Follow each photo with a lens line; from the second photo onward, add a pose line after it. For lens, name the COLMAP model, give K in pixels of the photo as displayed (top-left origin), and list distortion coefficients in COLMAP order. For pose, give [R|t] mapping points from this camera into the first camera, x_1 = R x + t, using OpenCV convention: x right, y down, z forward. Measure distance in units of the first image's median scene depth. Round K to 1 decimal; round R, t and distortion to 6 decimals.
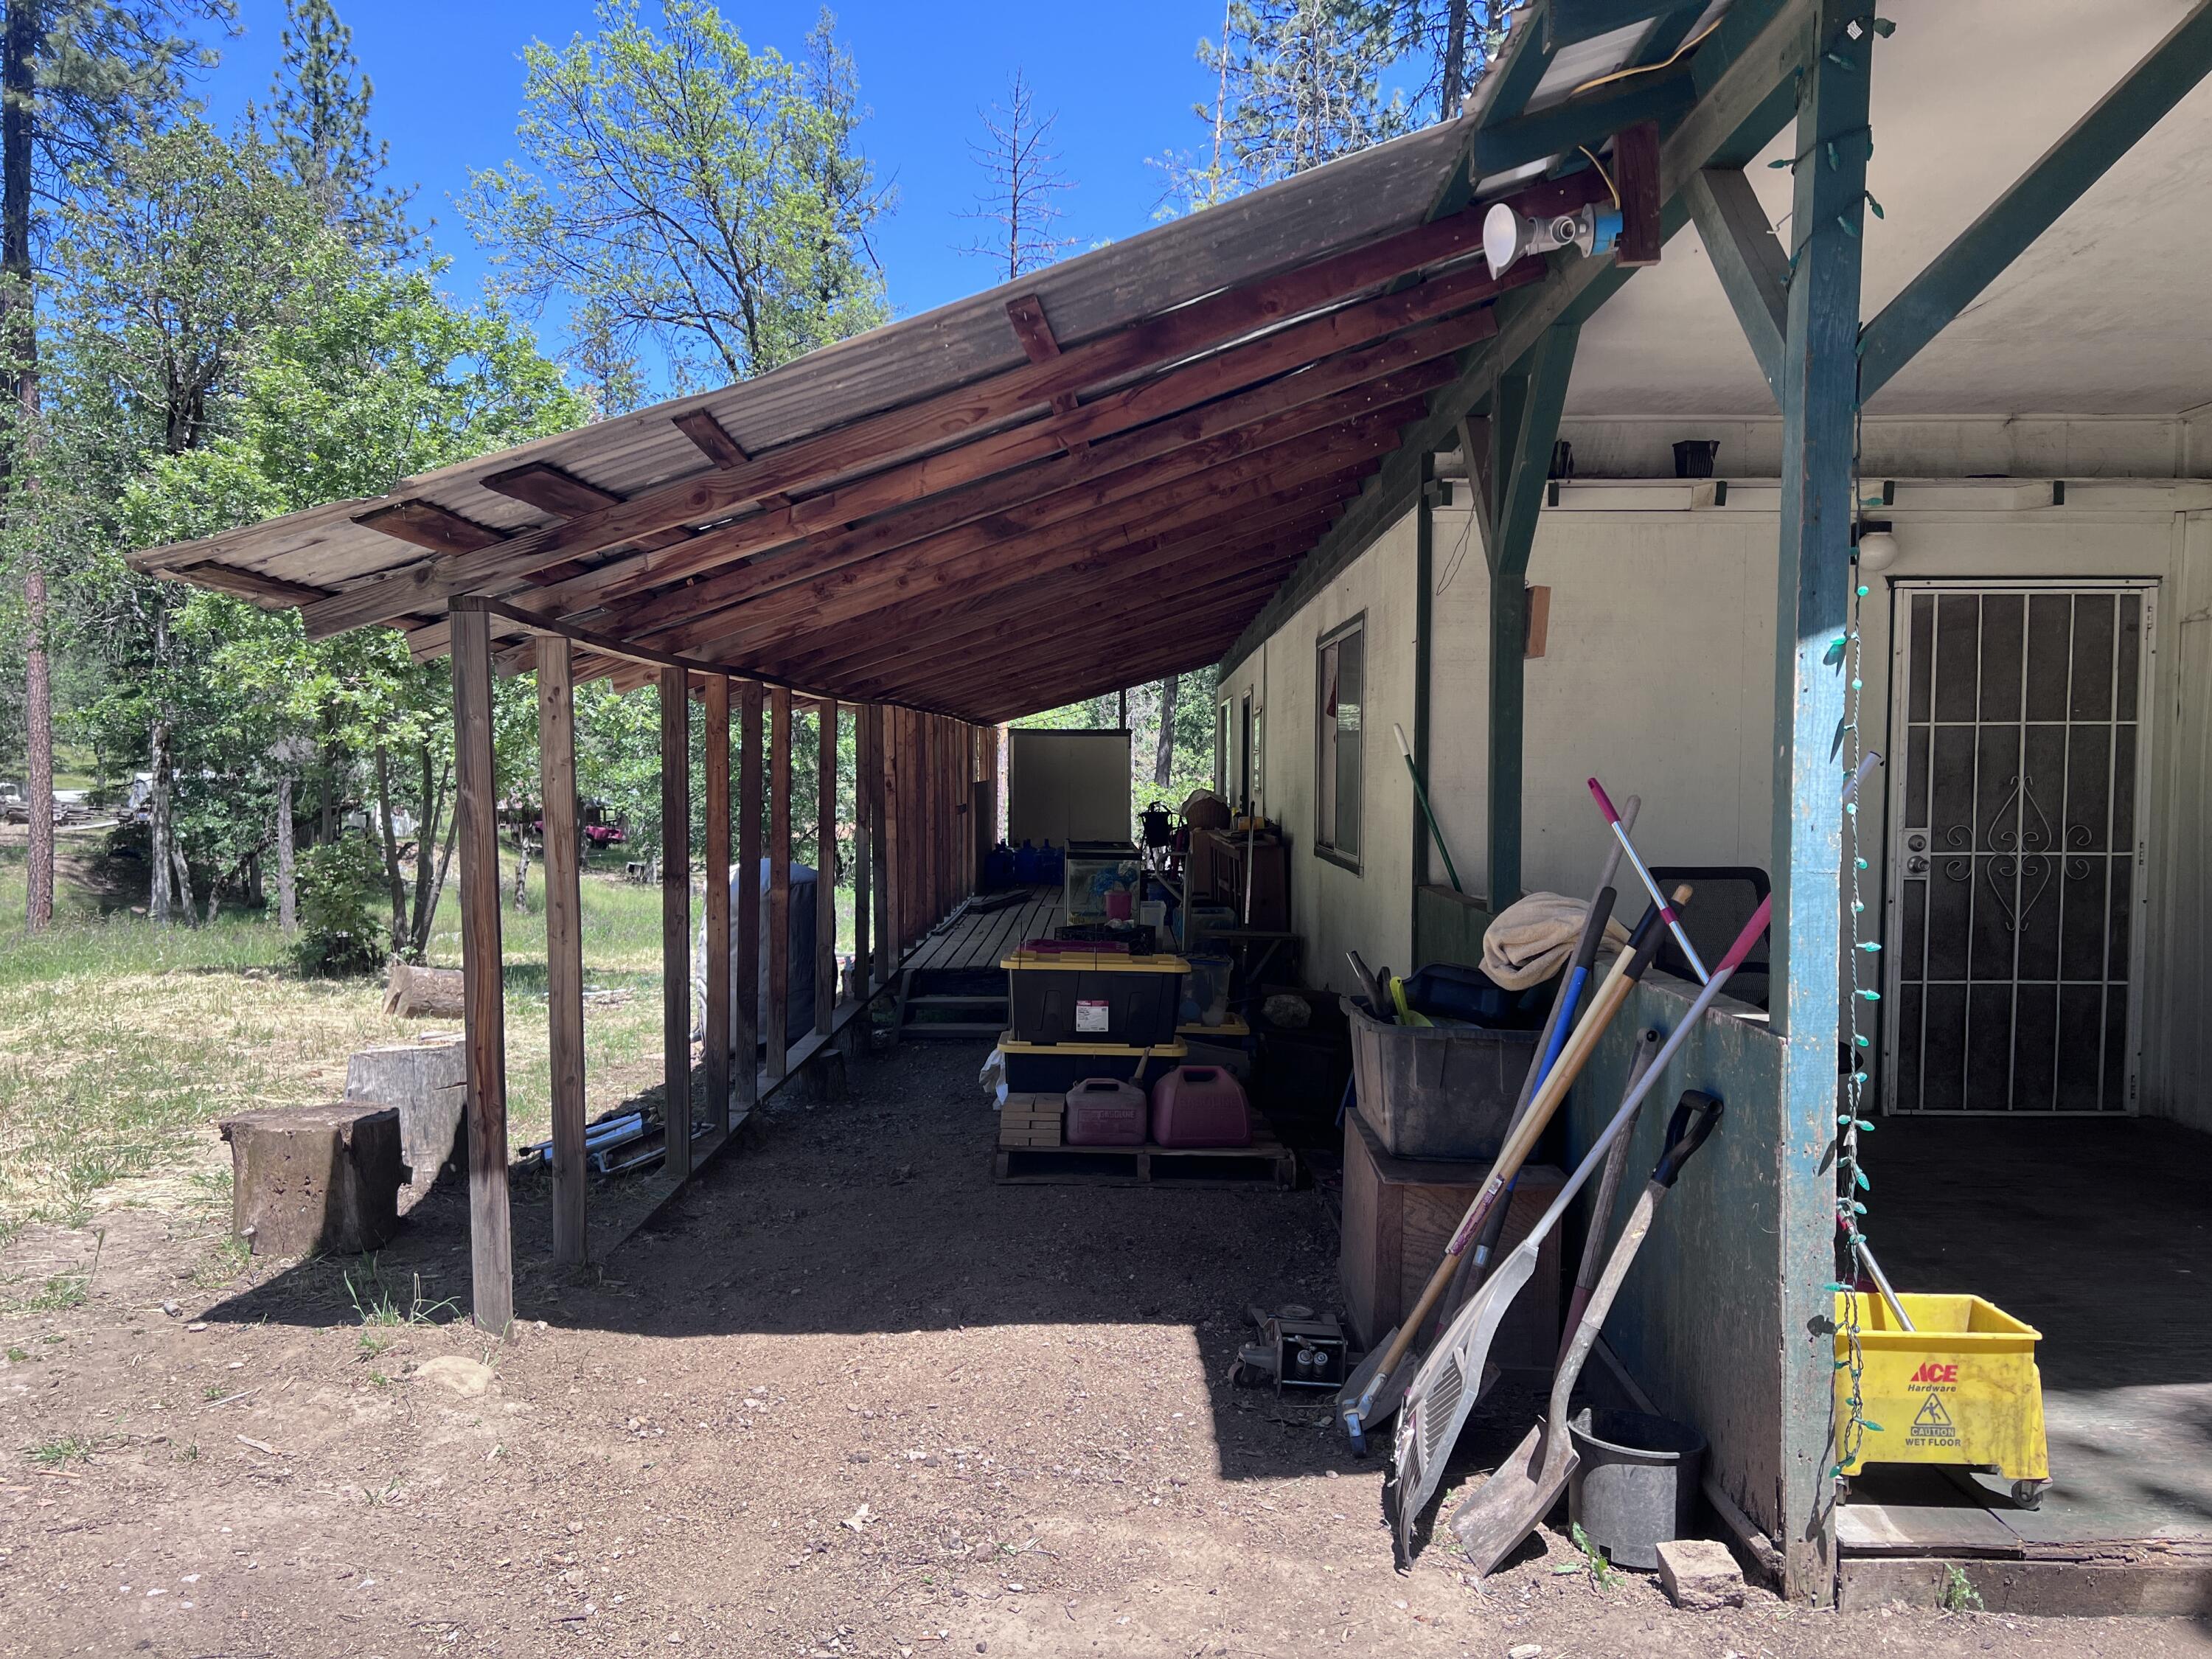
lens RADIAL K [[1691.5, 0, 1106.0], [0, 1691.5, 829.5], [0, 0, 1]] dist [0.035272, -0.007968]
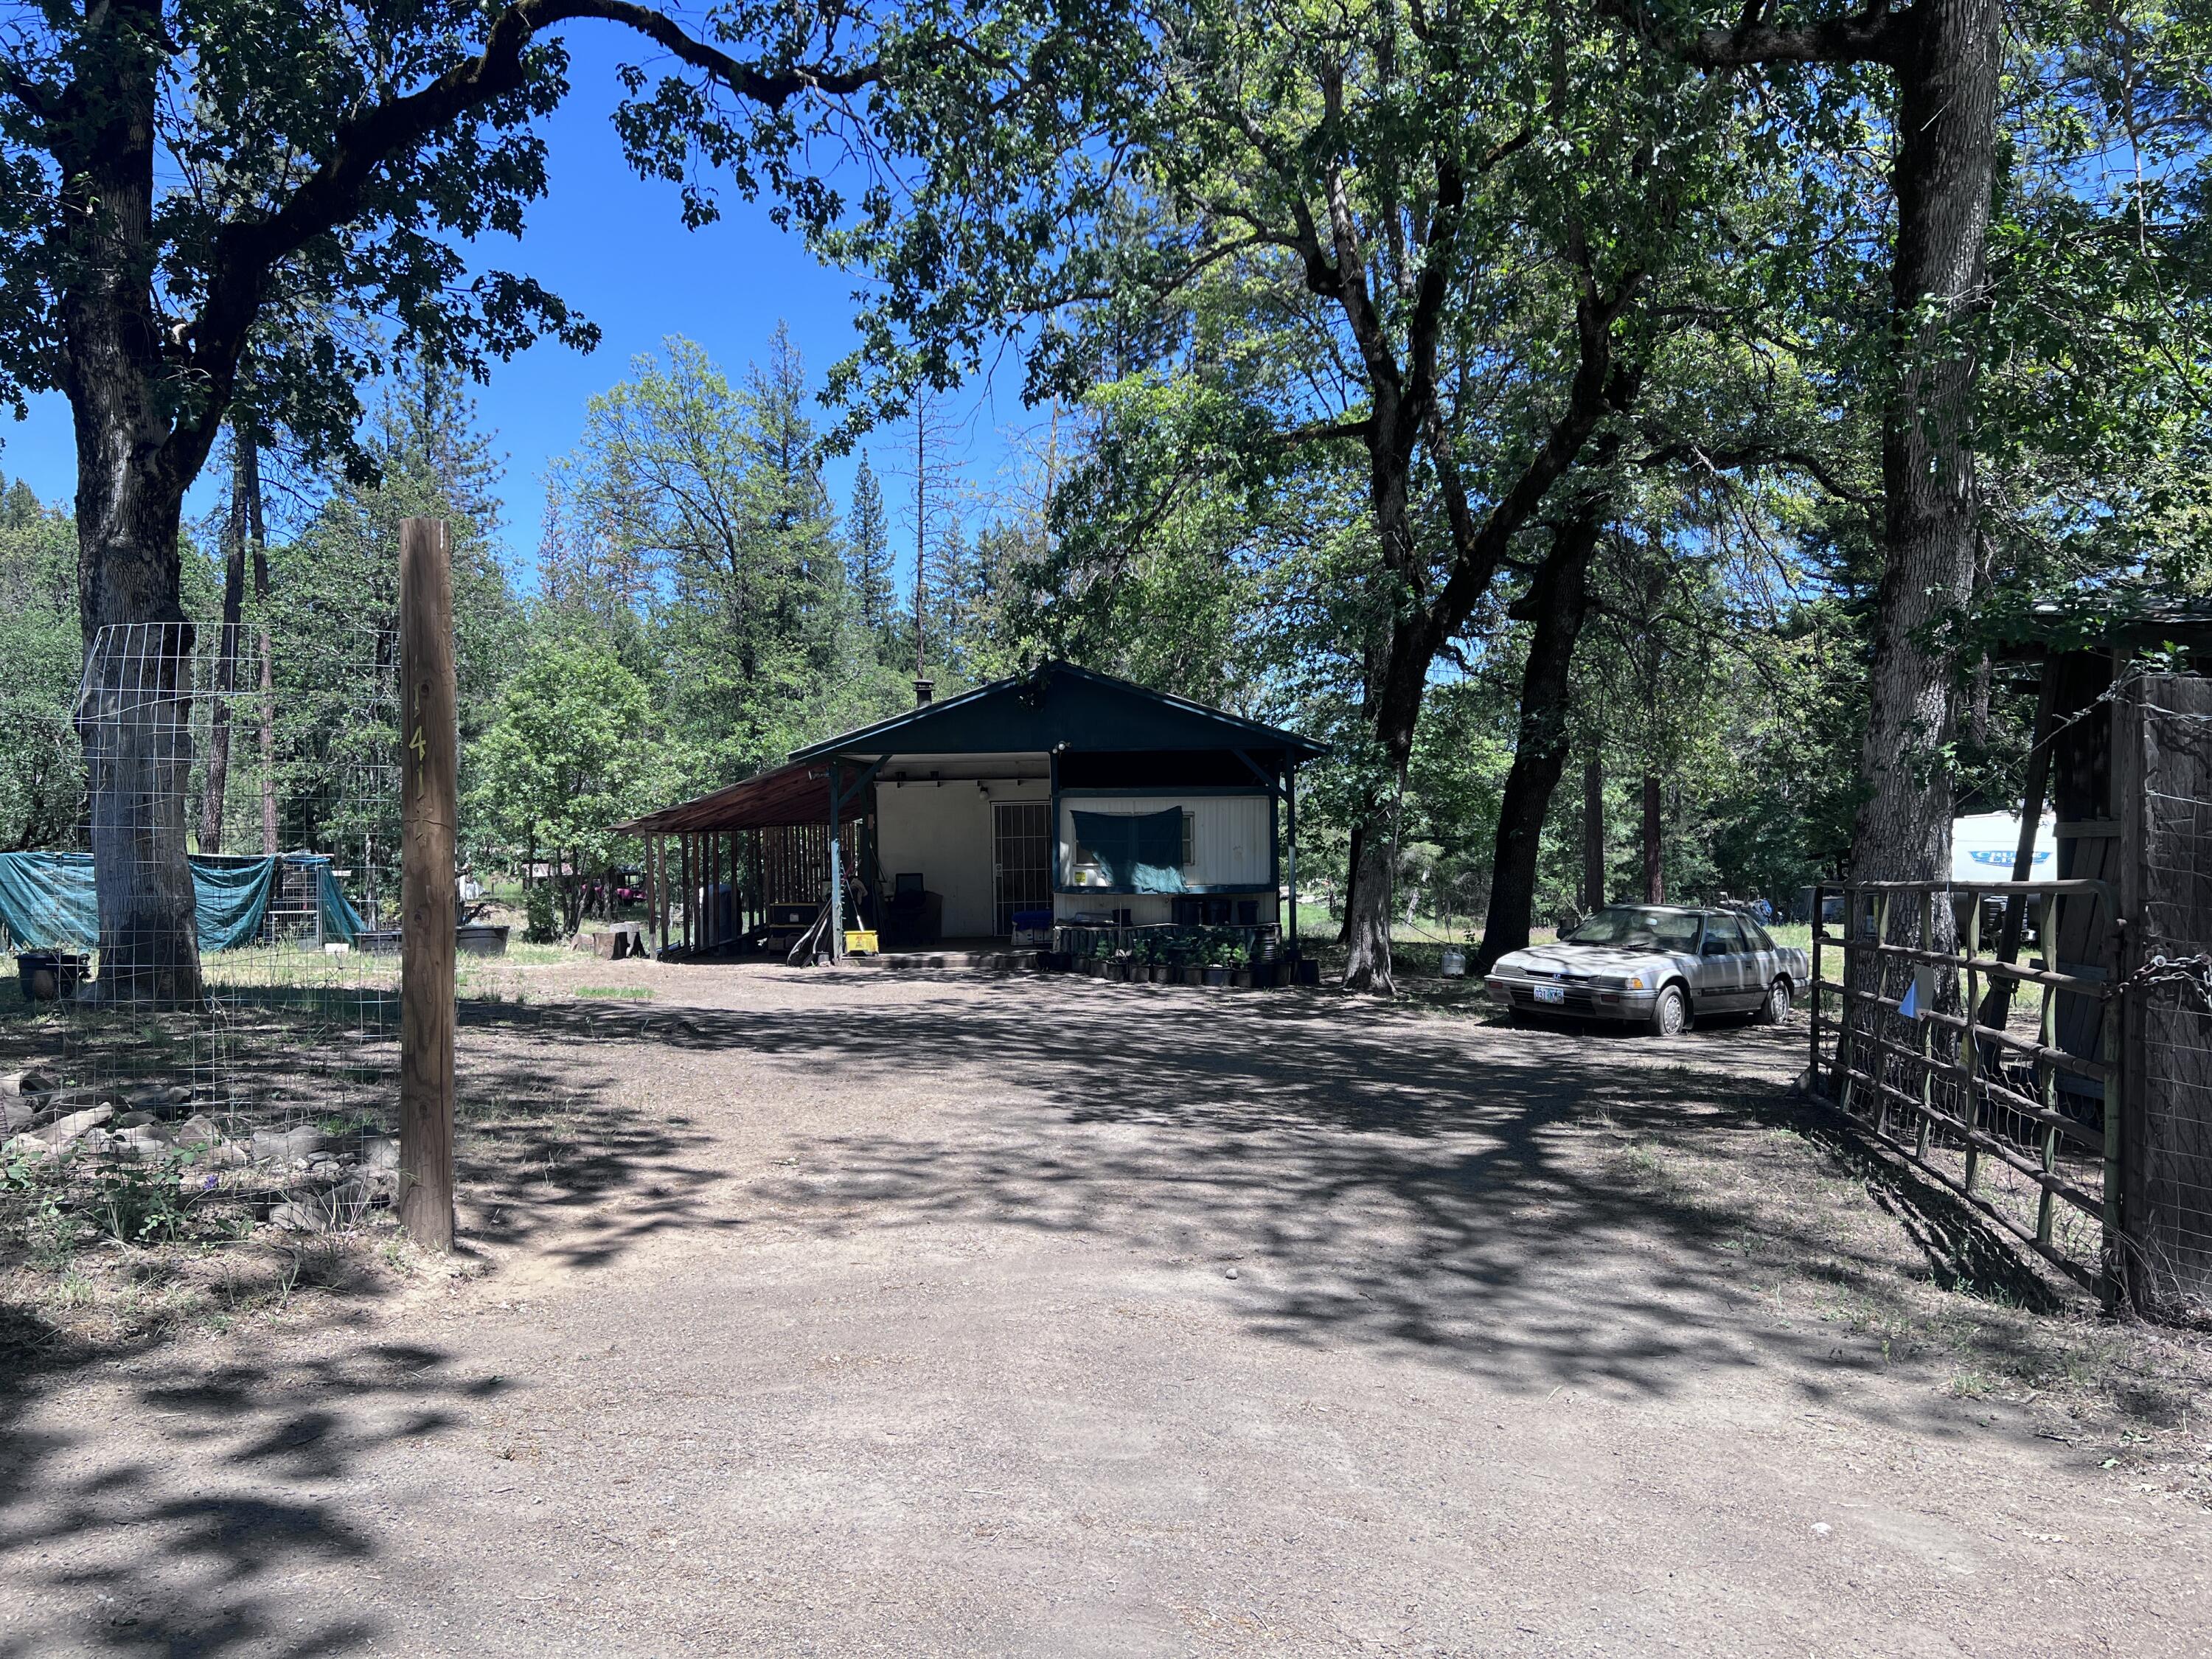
lens RADIAL K [[1691.5, 0, 1106.0], [0, 1691.5, 829.5], [0, 0, 1]] dist [0.035272, -0.007968]
pose [[0.999727, -0.022374, -0.006728, 0.102193], [0.022134, 0.999180, -0.033891, 0.007698], [0.007480, 0.033733, 0.999403, -0.398280]]
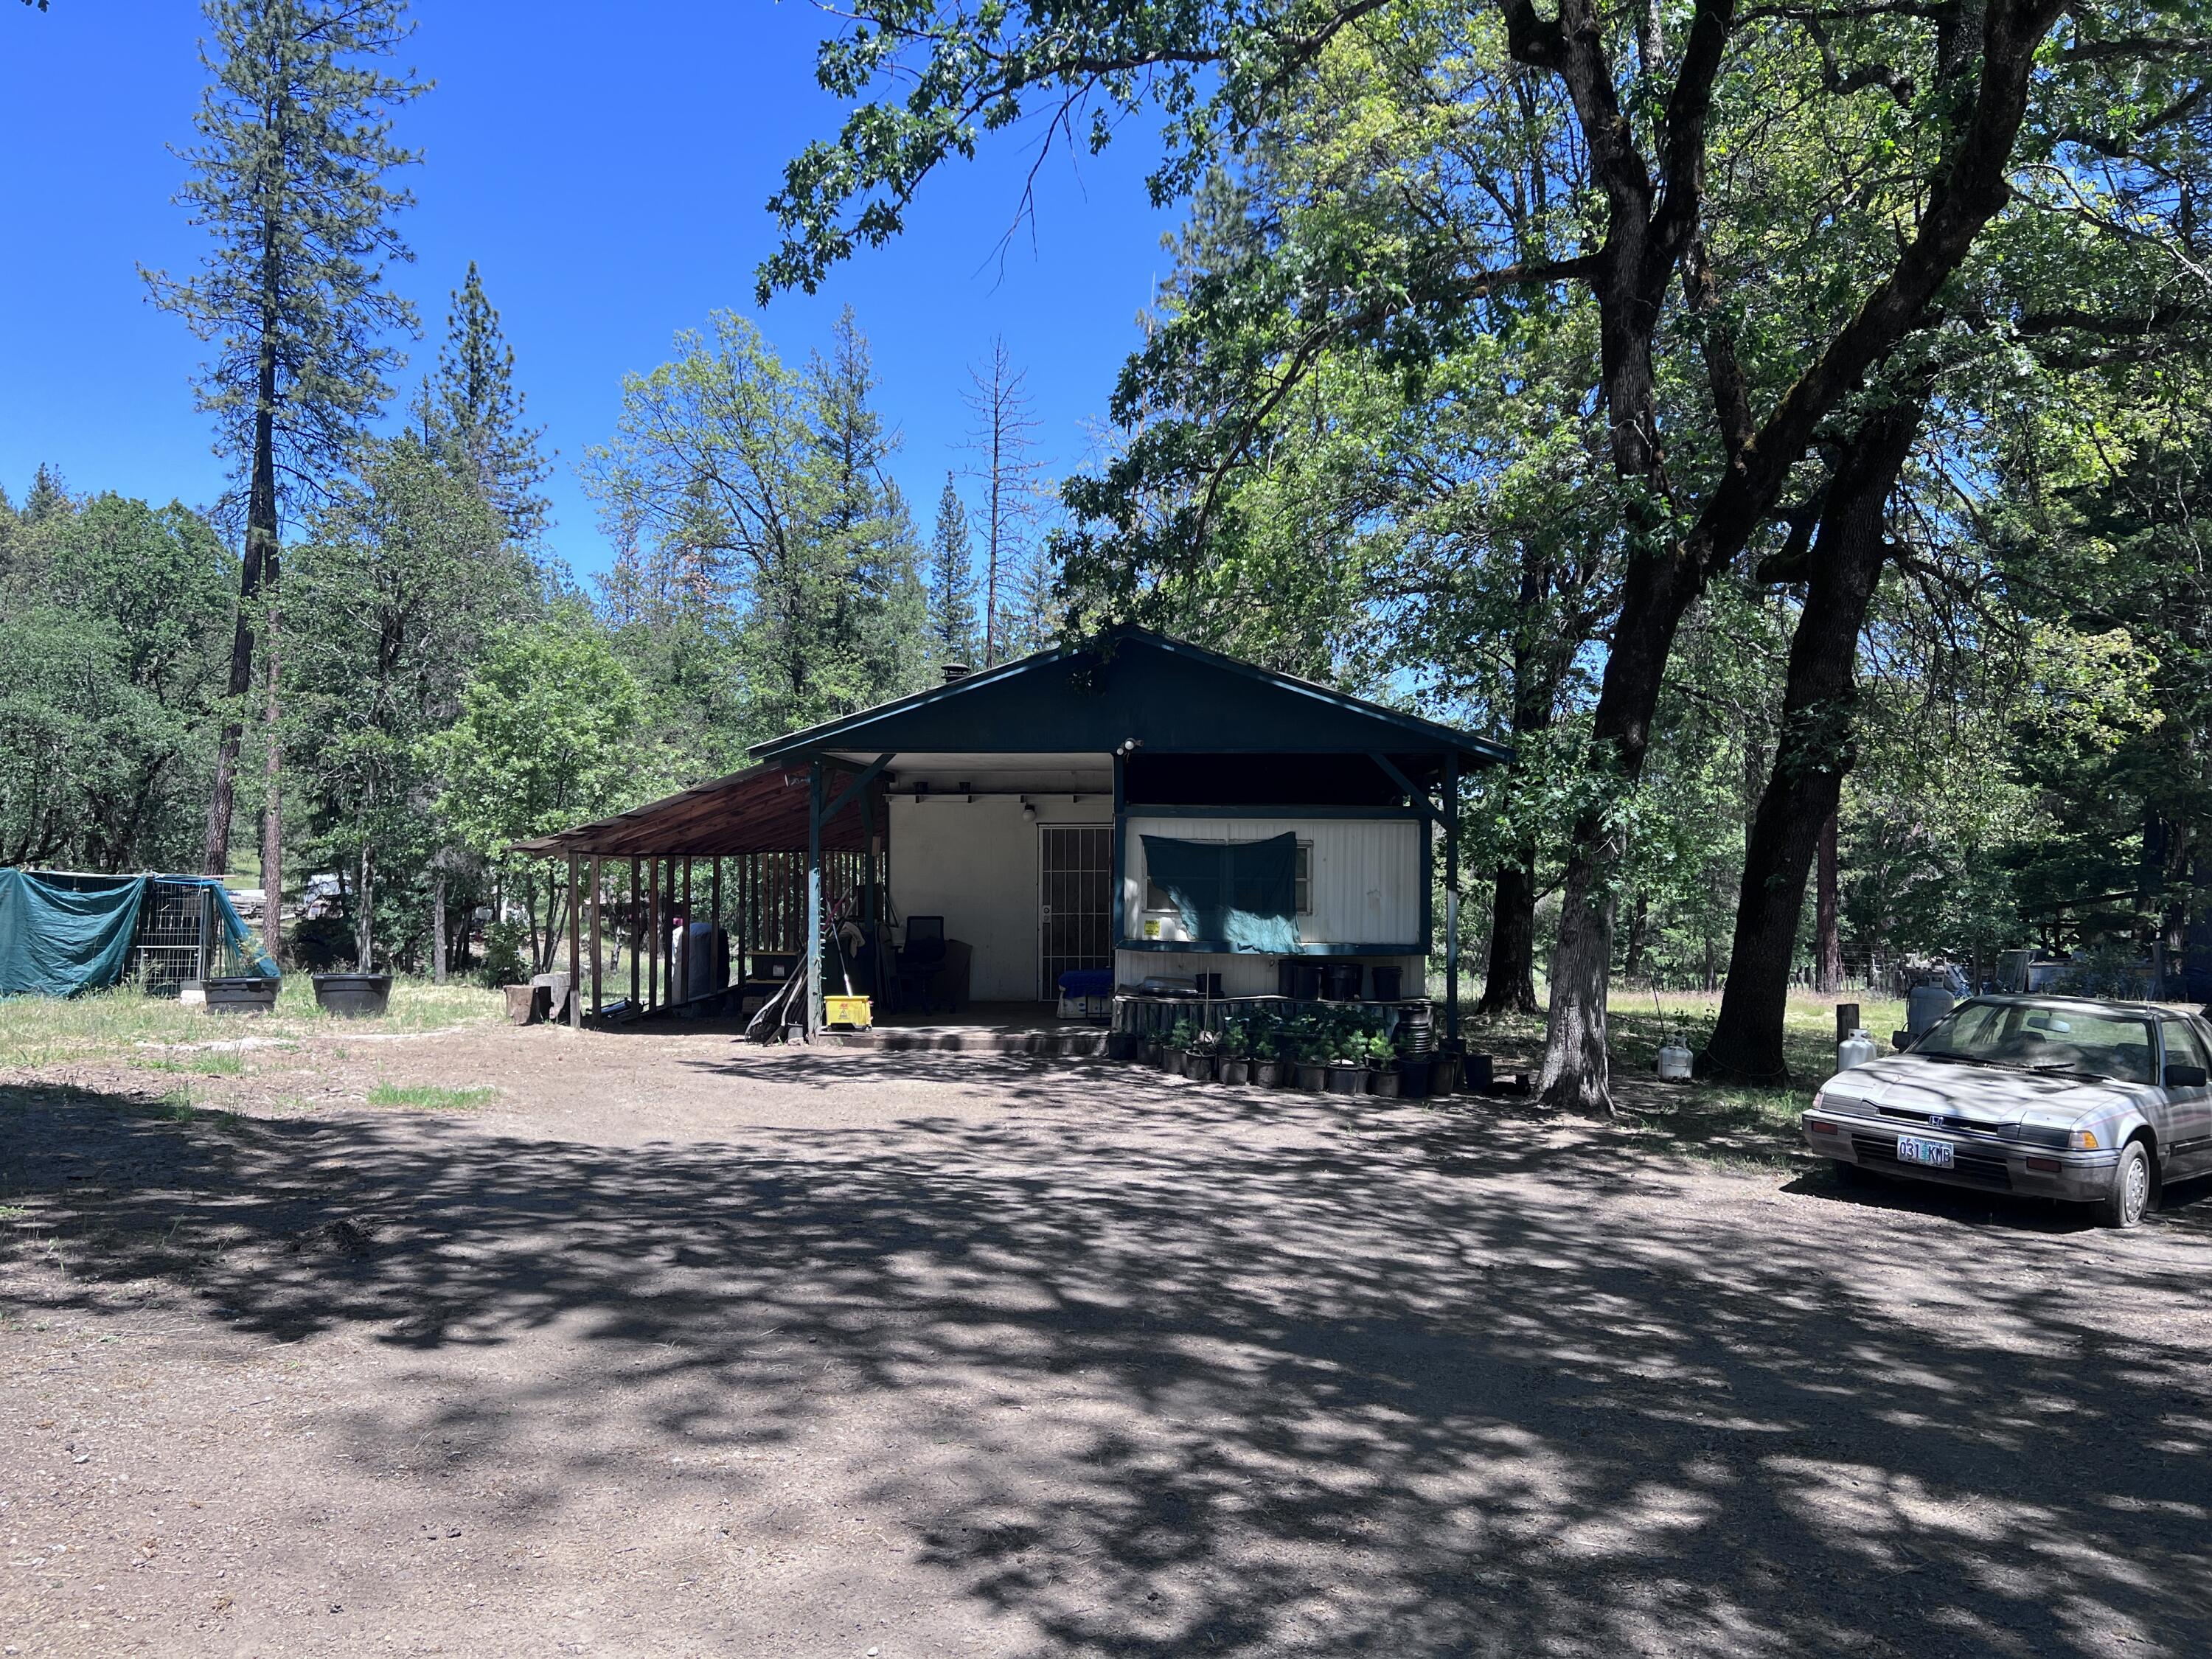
lens RADIAL K [[1691.5, 0, 1106.0], [0, 1691.5, 829.5], [0, 0, 1]] dist [0.035272, -0.007968]
pose [[0.998421, -0.003327, -0.056067, 0.101402], [0.000174, 0.998422, -0.056151, 0.004172], [0.056165, 0.056053, 0.996847, -0.267812]]
